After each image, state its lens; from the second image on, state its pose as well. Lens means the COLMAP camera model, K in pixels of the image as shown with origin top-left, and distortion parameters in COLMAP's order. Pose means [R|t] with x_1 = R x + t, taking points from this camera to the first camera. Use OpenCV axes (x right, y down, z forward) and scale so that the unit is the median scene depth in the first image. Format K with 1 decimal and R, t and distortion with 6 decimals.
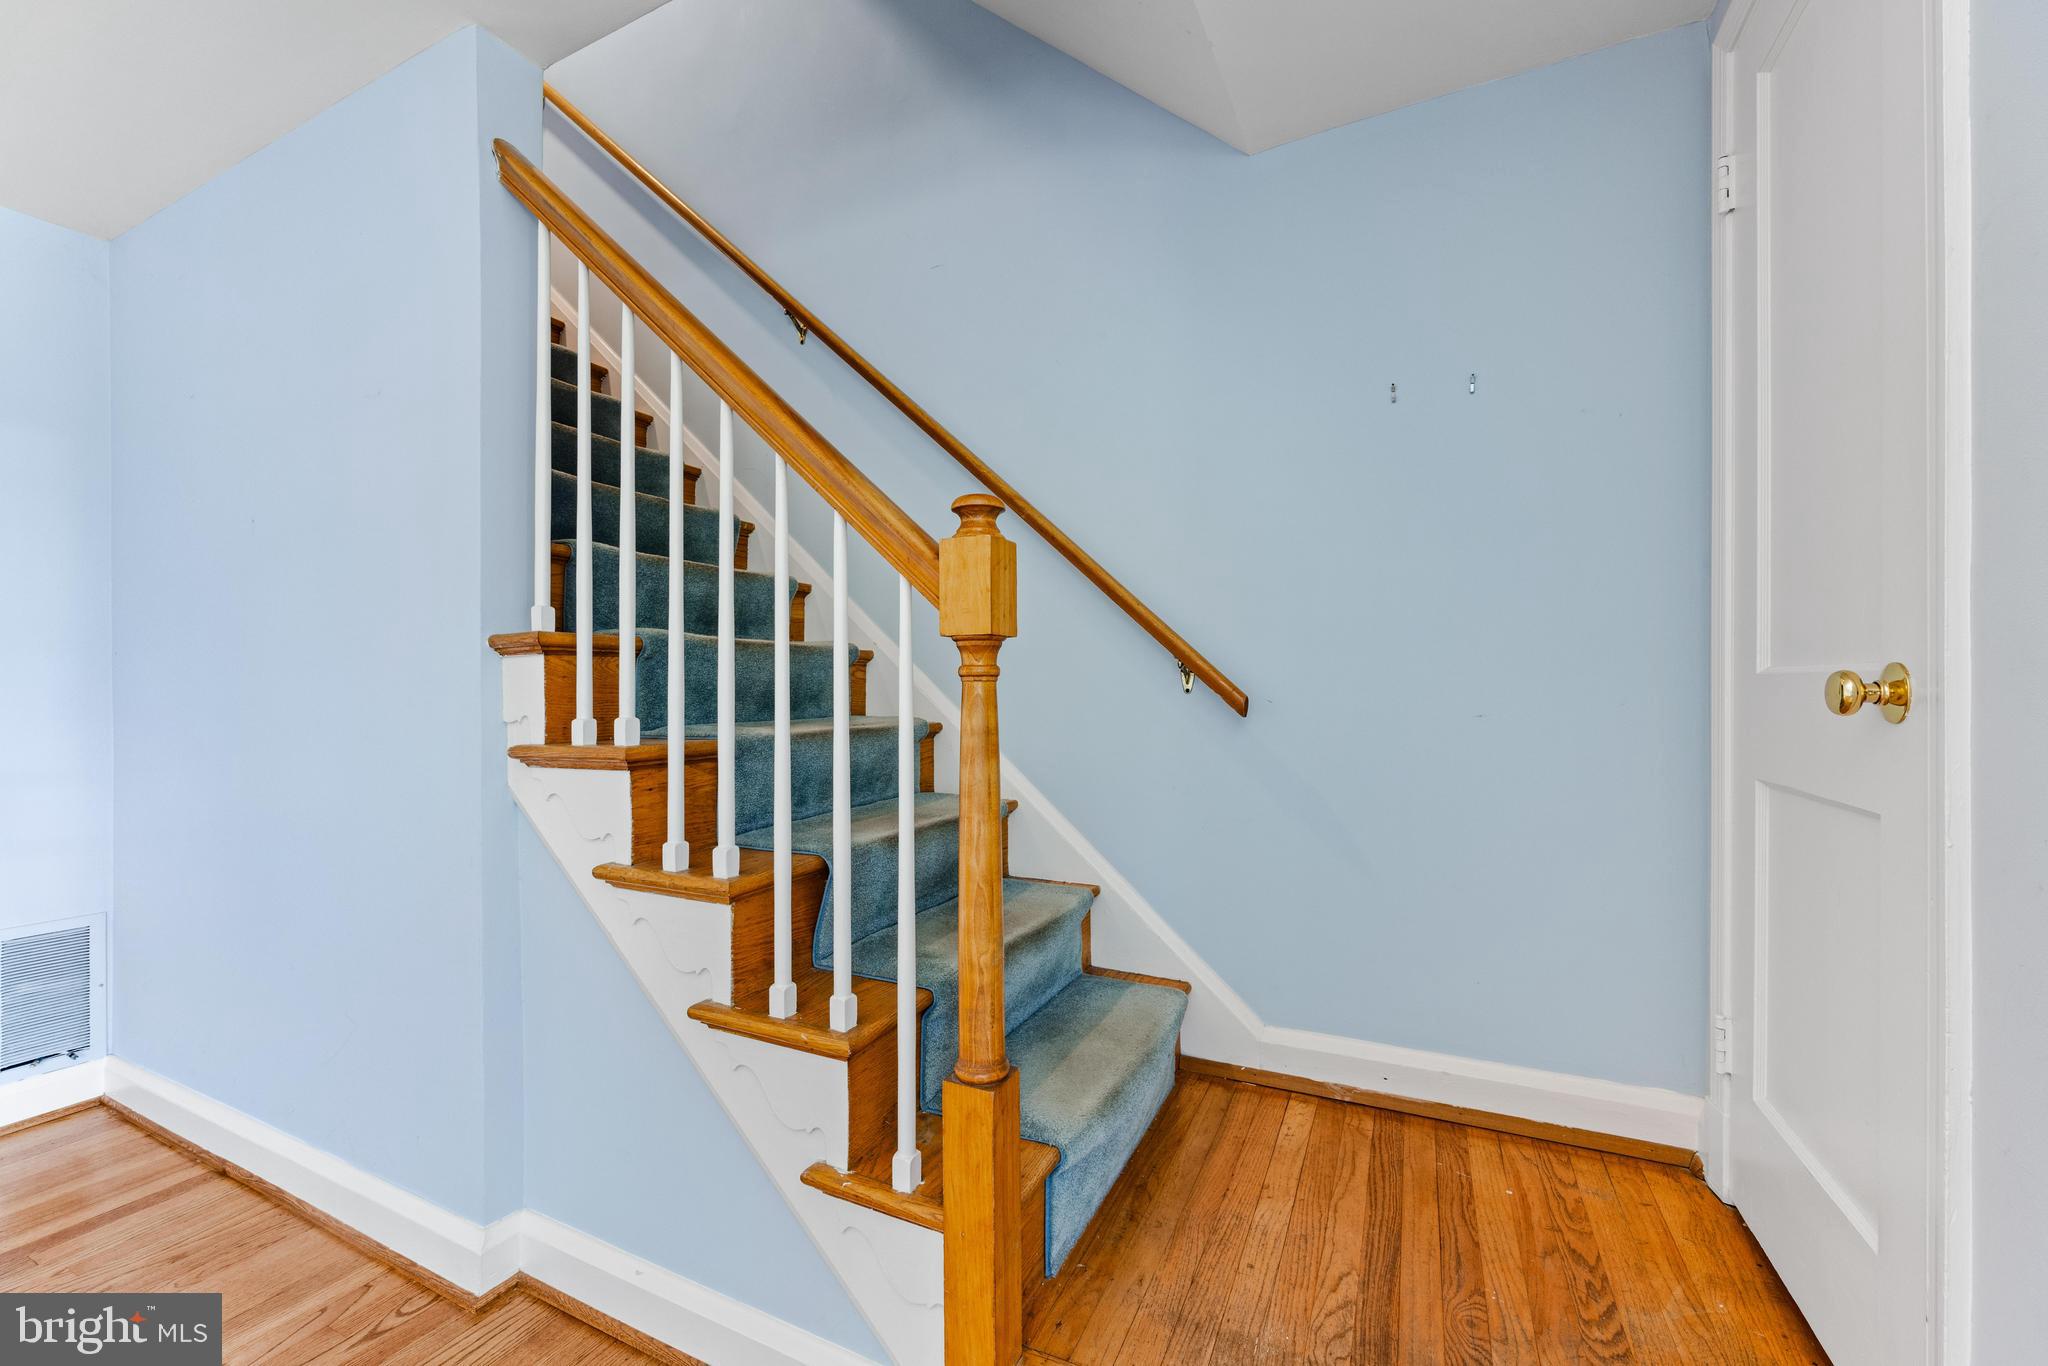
lens RADIAL K [[824.0, 0, 1042.6], [0, 824.0, 691.7], [0, 0, 1]] dist [-0.003682, -0.000317]
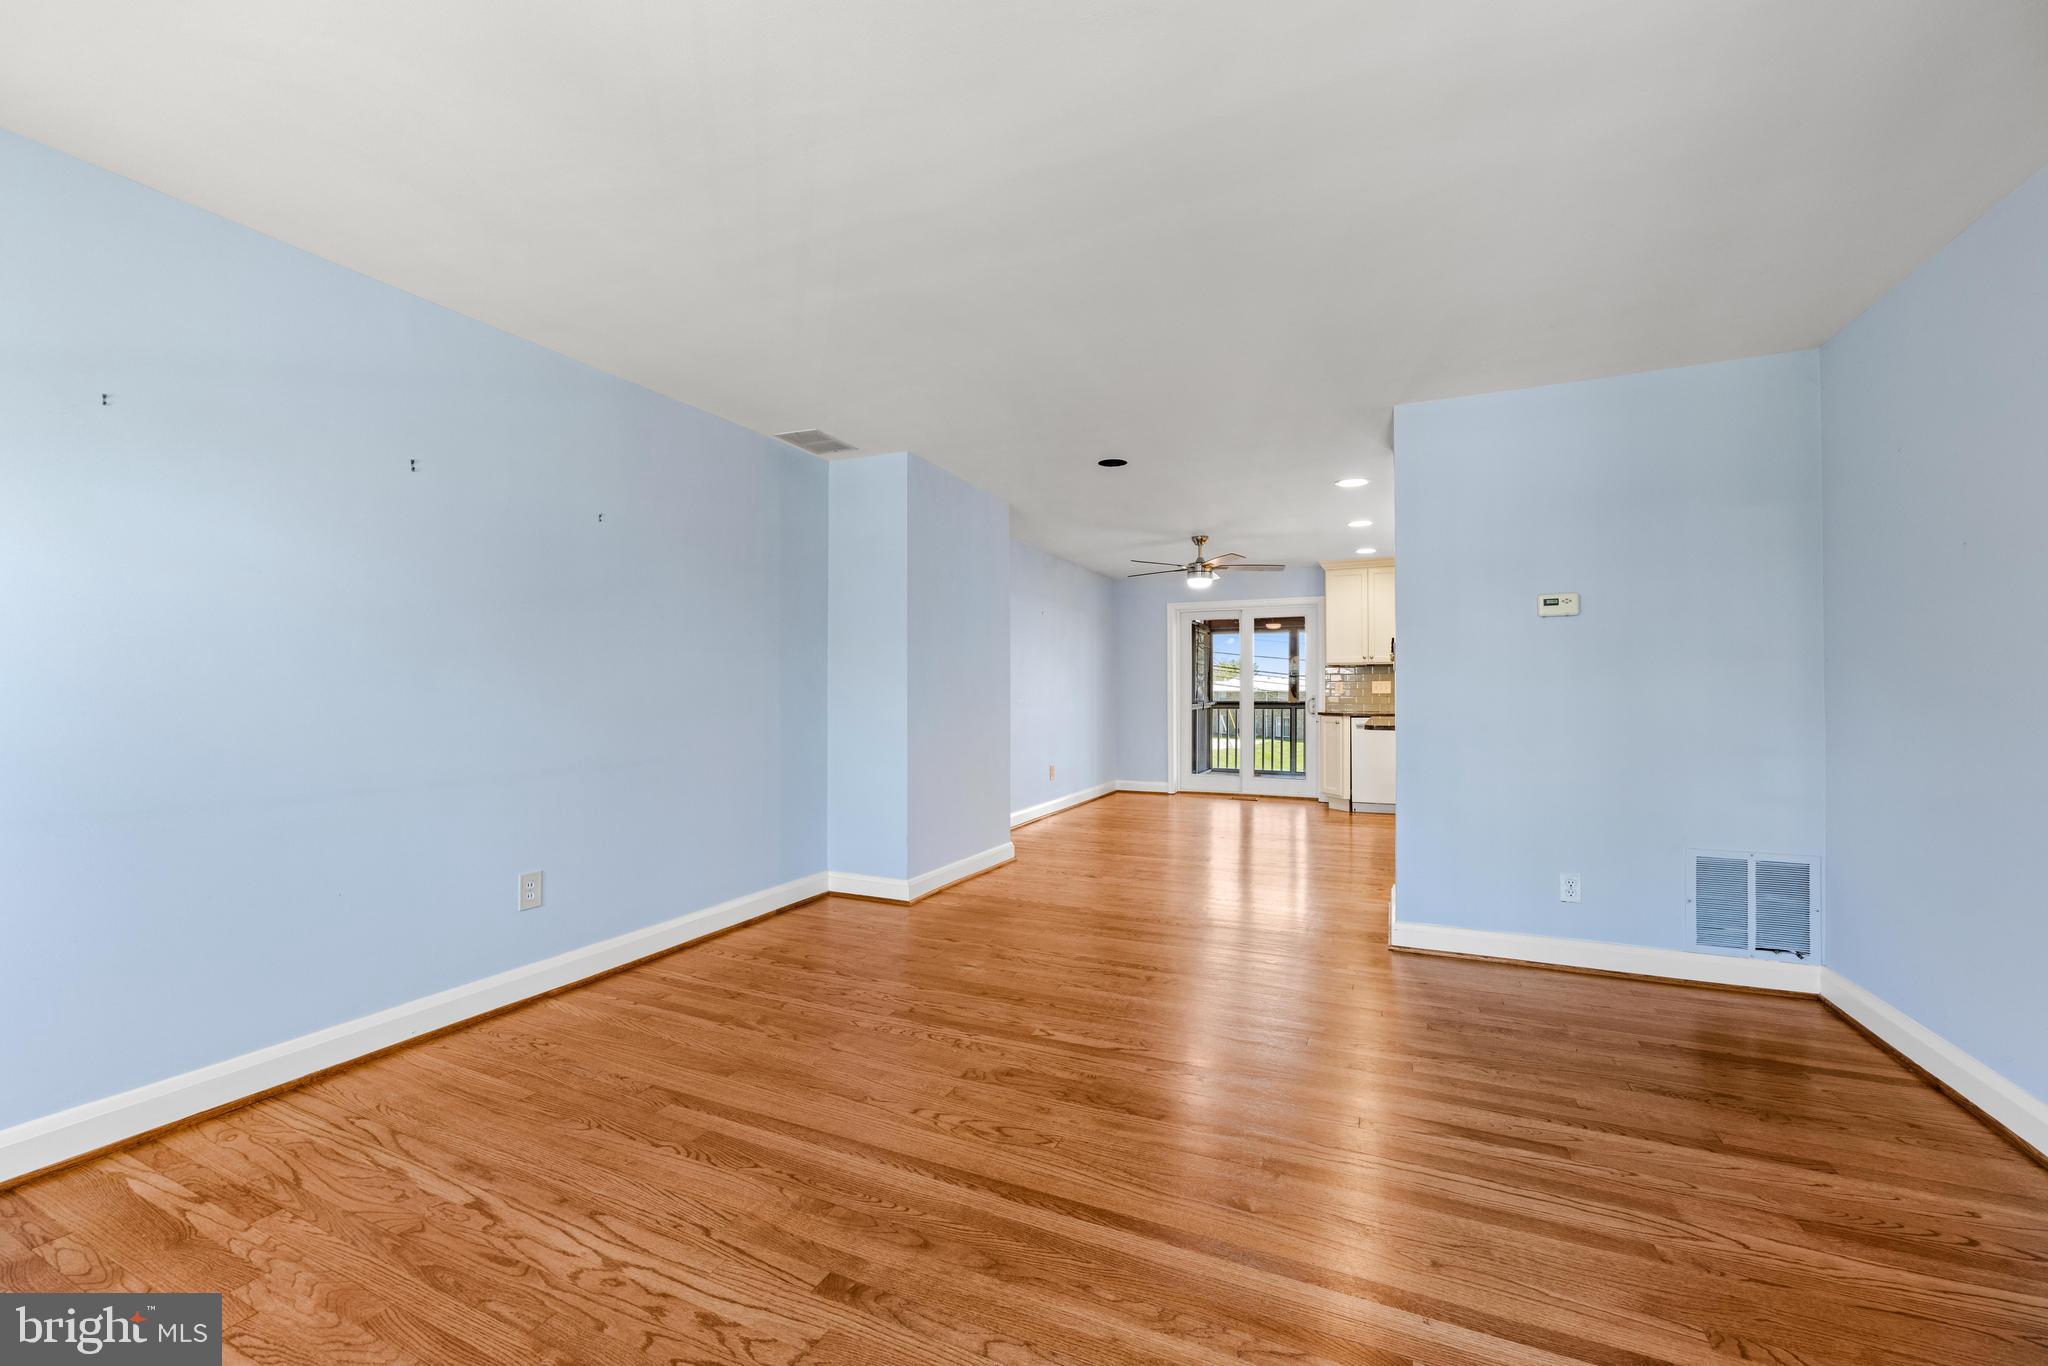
lens RADIAL K [[824.0, 0, 1010.3], [0, 824.0, 686.0], [0, 0, 1]] dist [-0.003682, -0.000317]
pose [[0.002542, -0.005288, -0.999983, 0.250451], [0.001480, 0.999985, -0.005284, 0.000358], [0.999996, -0.001466, 0.002550, -0.437999]]
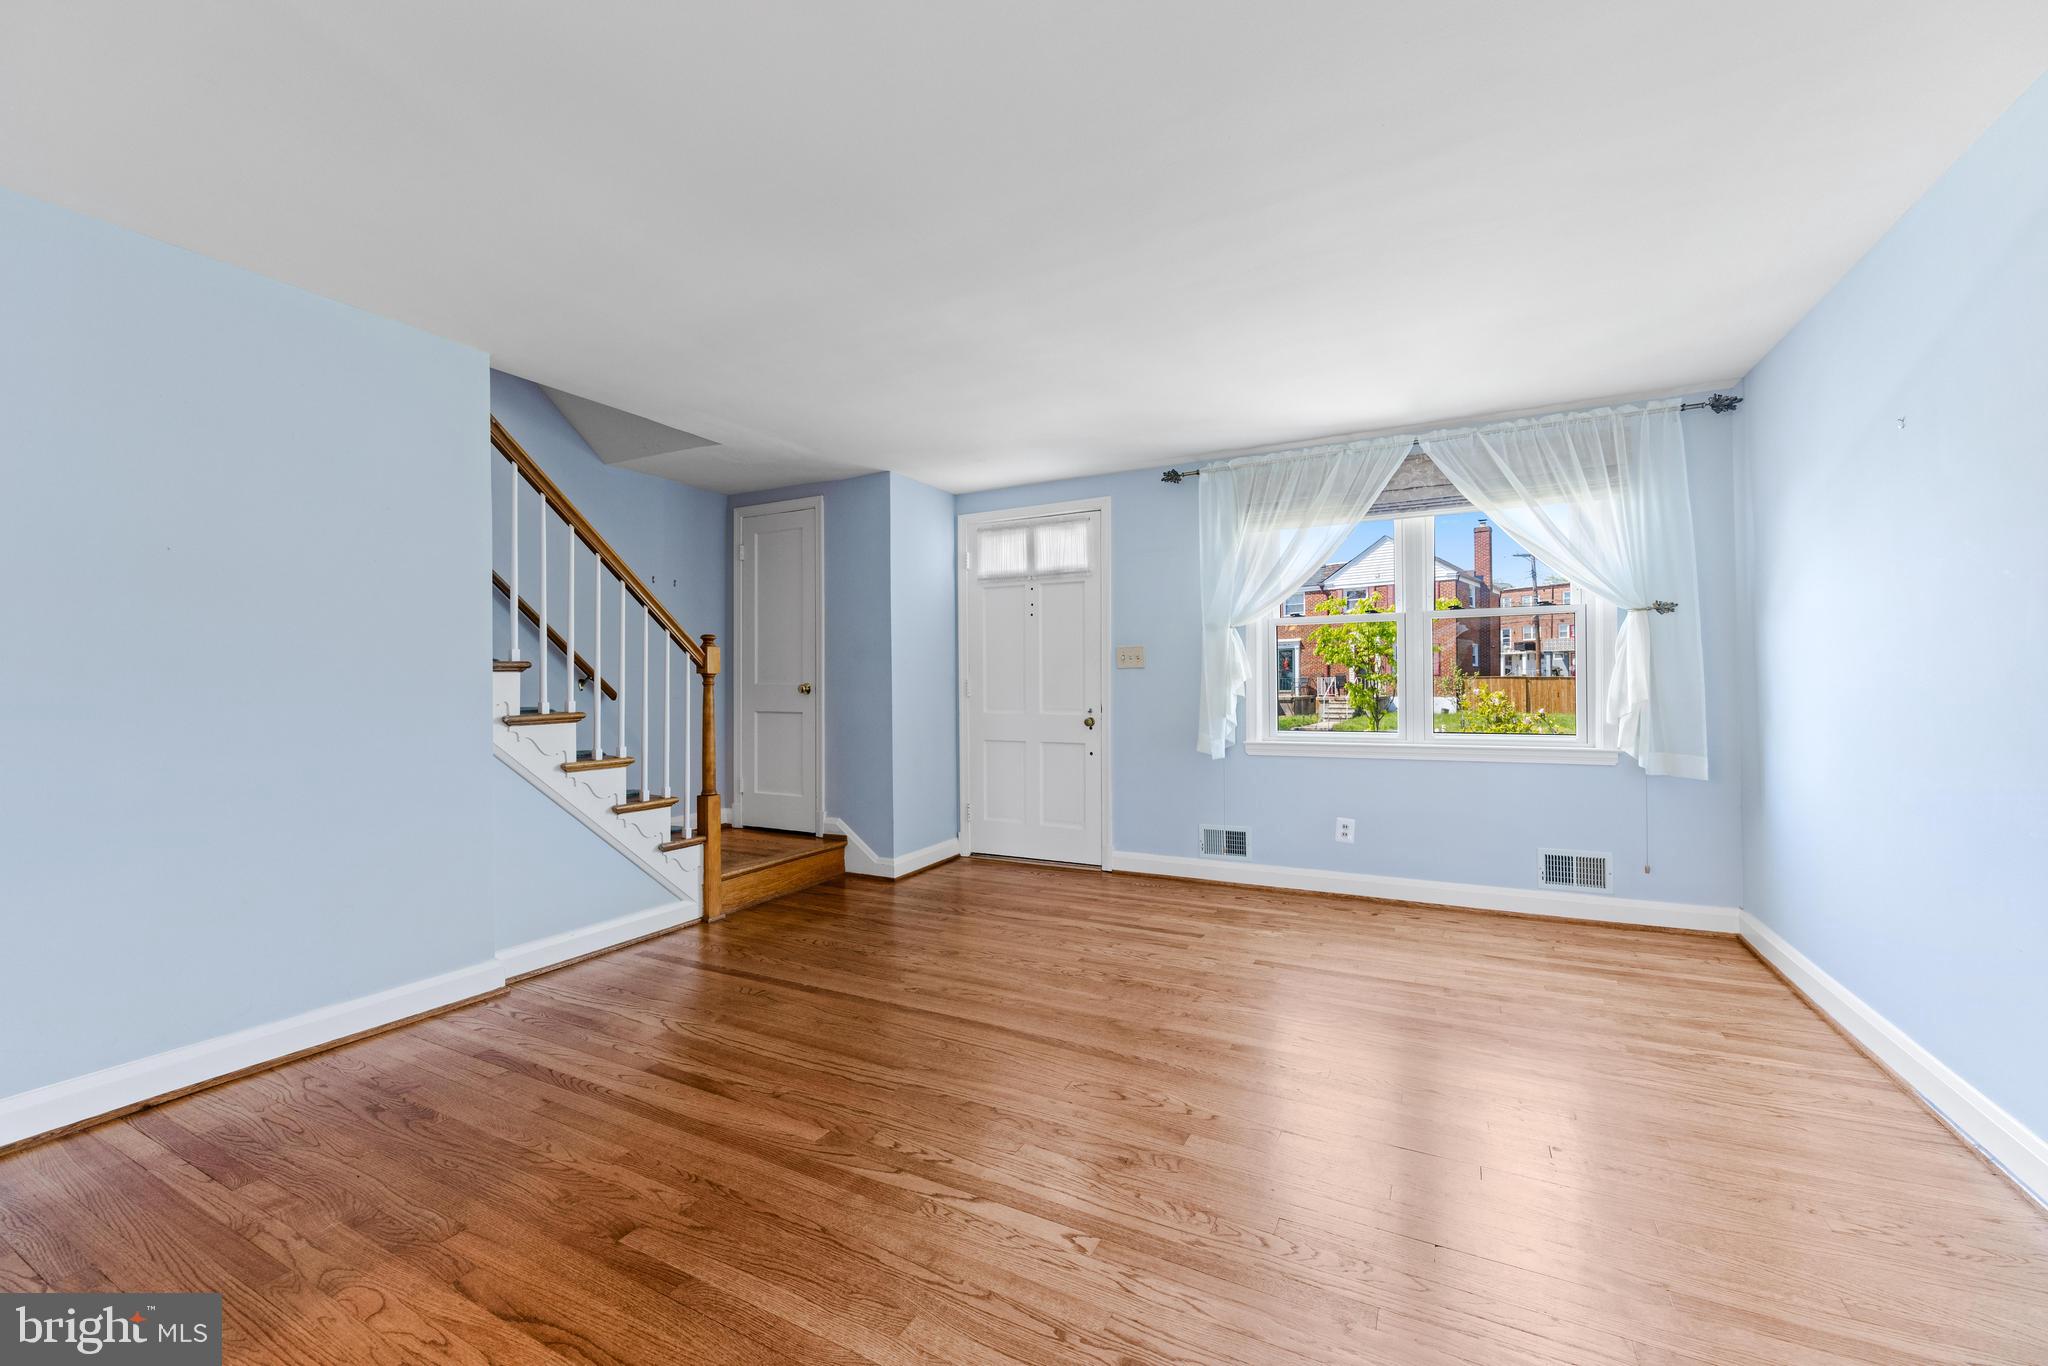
lens RADIAL K [[824.0, 0, 1019.9], [0, 824.0, 679.7], [0, 0, 1]] dist [-0.003682, -0.000317]
pose [[0.036764, 0.007114, 0.999299, -2.567290], [0.007143, 0.999947, -0.007382, 0.000237], [-0.999298, 0.007409, 0.036711, -0.331257]]
